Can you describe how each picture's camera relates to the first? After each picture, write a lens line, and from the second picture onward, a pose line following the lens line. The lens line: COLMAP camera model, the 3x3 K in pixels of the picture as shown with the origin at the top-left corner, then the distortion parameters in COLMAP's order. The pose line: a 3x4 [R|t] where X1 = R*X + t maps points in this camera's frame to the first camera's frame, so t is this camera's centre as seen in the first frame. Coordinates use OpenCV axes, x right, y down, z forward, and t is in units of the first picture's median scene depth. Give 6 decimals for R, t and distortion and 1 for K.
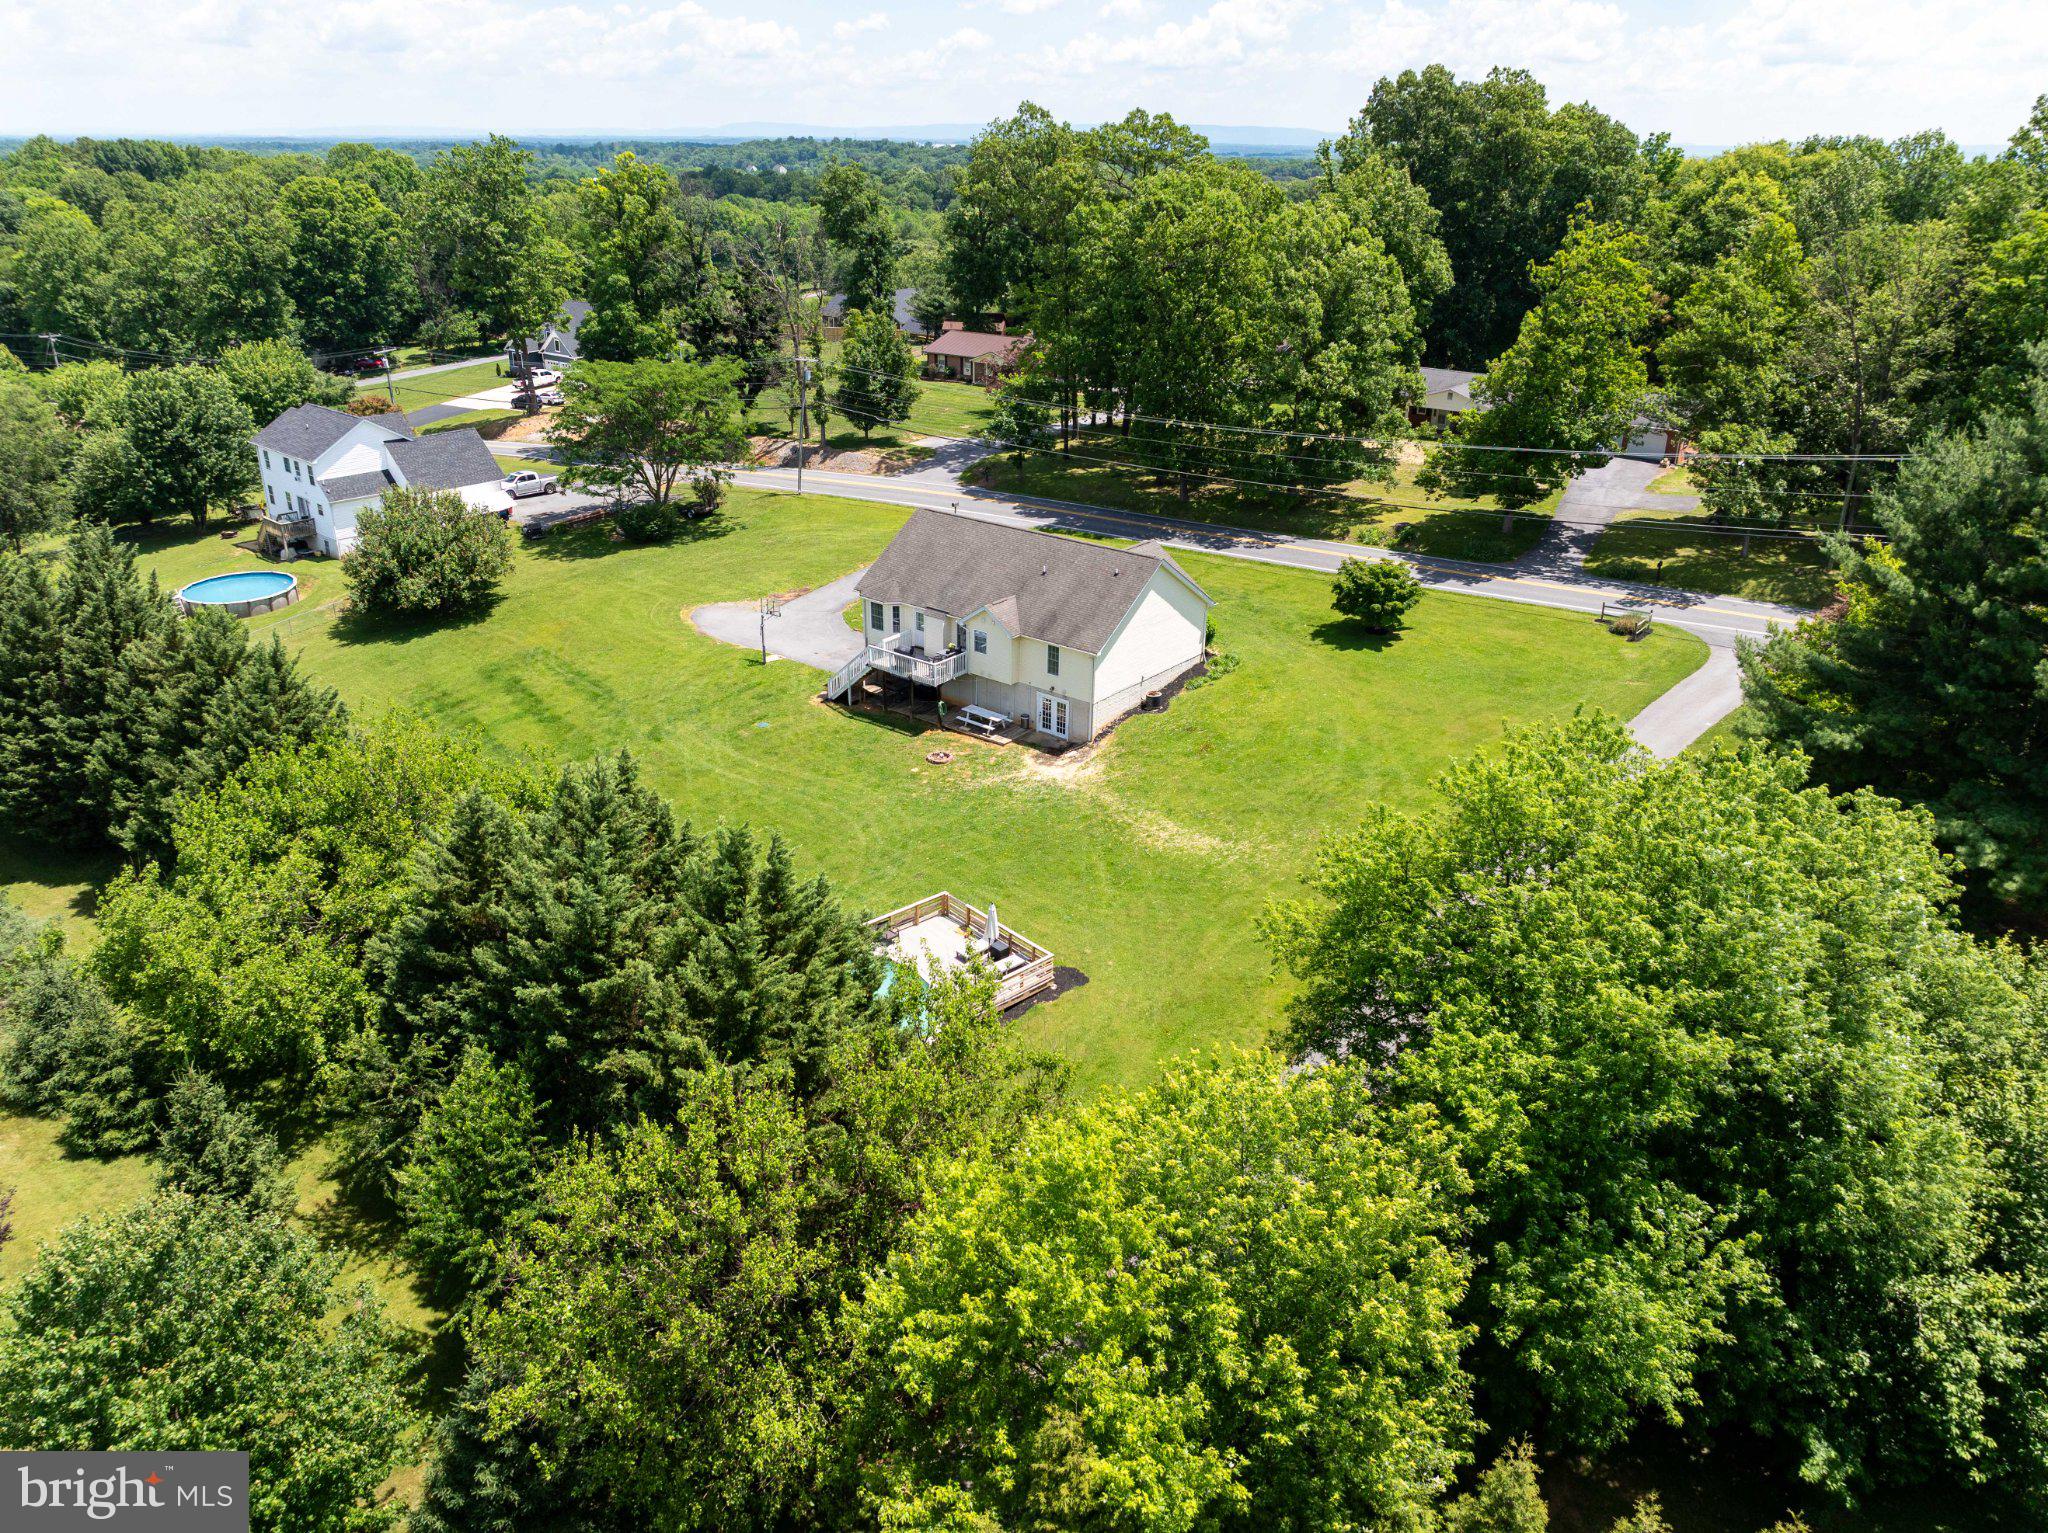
lens RADIAL K [[1445.9, 0, 1026.7], [0, 1445.9, 775.8], [0, 0, 1]] dist [-0.054385, 0.029512]
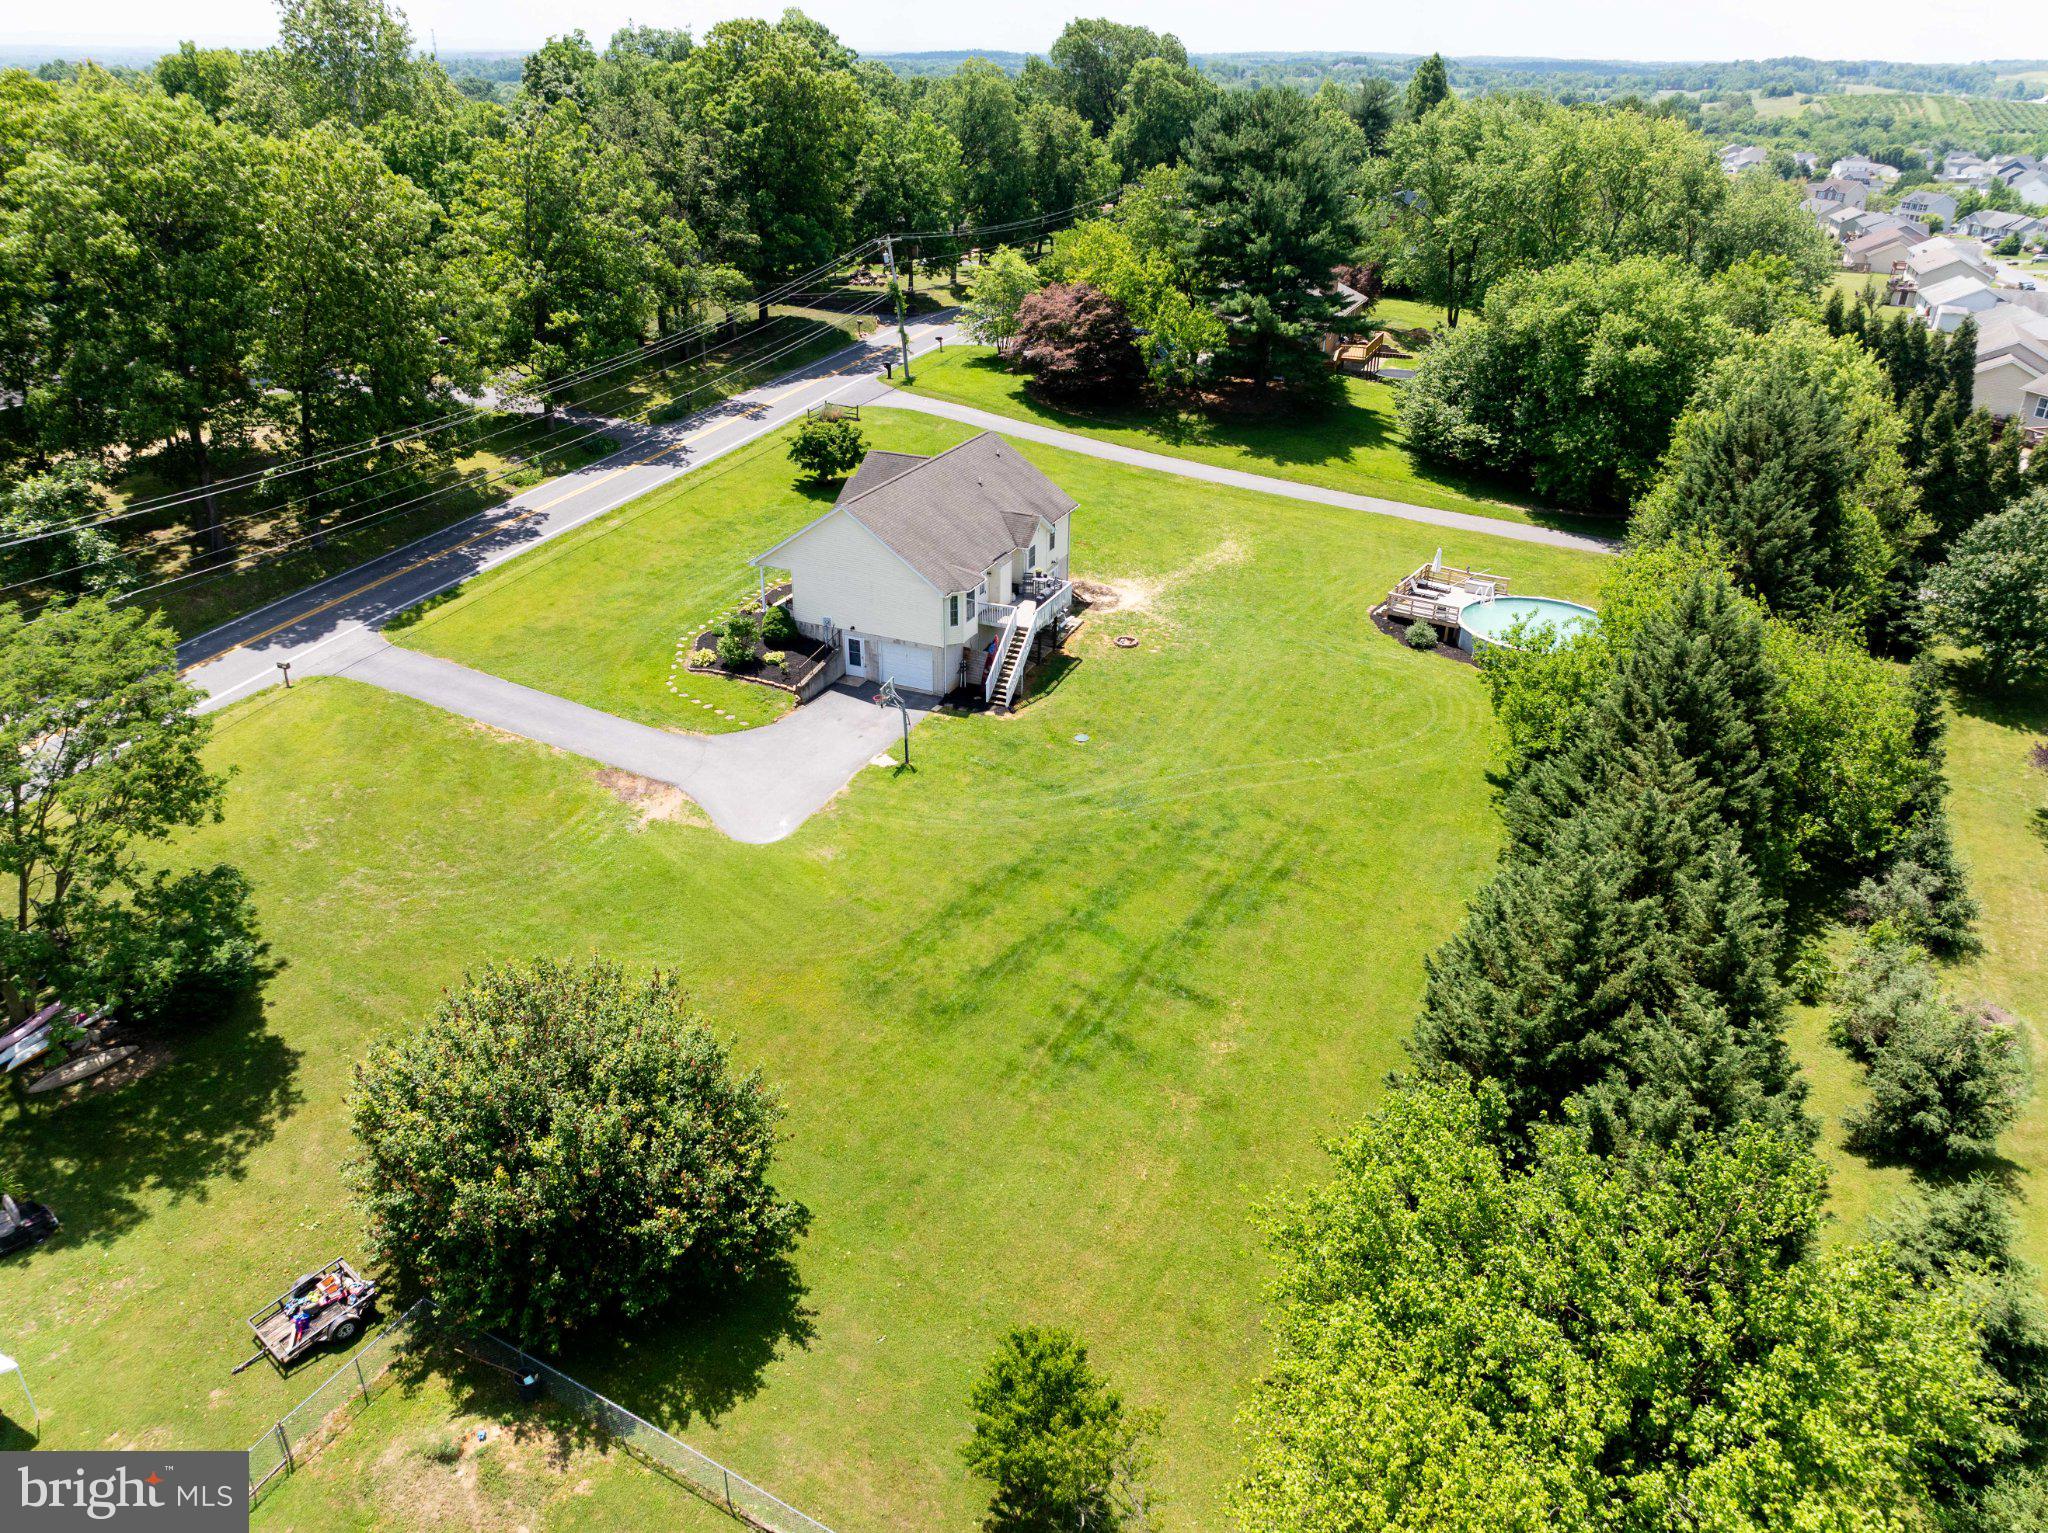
lens RADIAL K [[1445.9, 0, 1005.9], [0, 1445.9, 768.5], [0, 0, 1]] dist [-0.054385, 0.029512]
pose [[-0.248657, -0.448878, 0.858300, -0.719402], [0.381493, 0.769117, 0.512759, -0.376835], [-0.890299, 0.454936, -0.020003, 0.820054]]
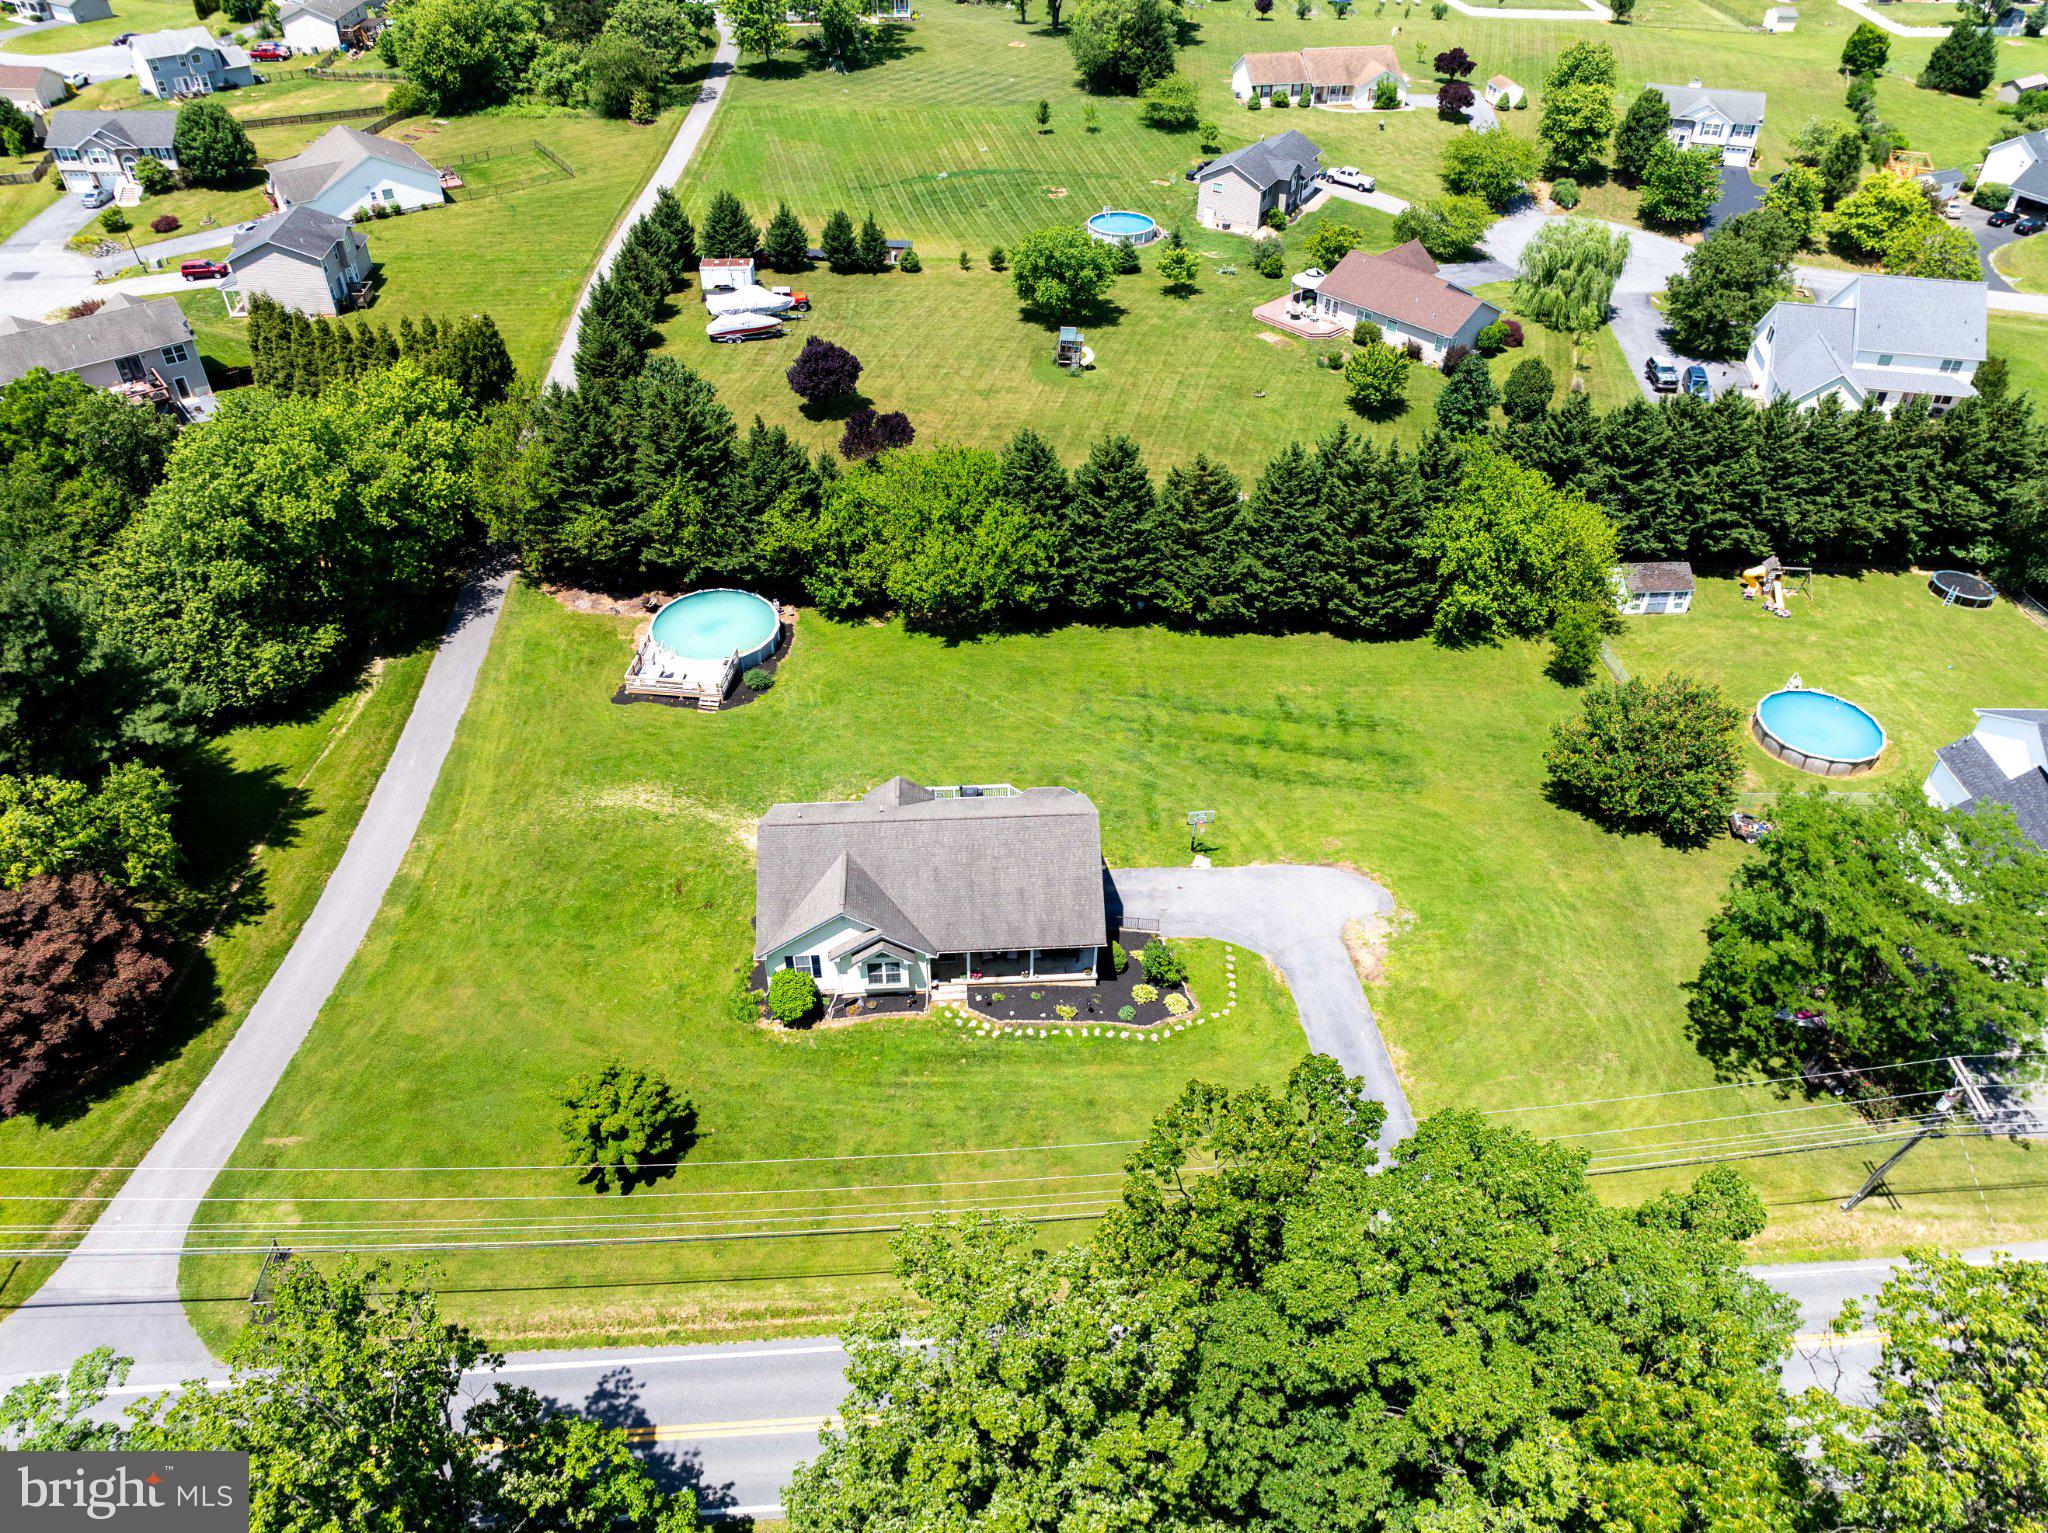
lens RADIAL K [[1445.9, 0, 1020.0], [0, 1445.9, 765.3], [0, 0, 1]] dist [-0.054385, 0.029512]
pose [[-0.739259, 0.417093, -0.528705, 0.334911], [-0.285558, 0.516868, 0.807034, -0.727311], [0.609879, 0.747583, -0.262995, 0.965450]]
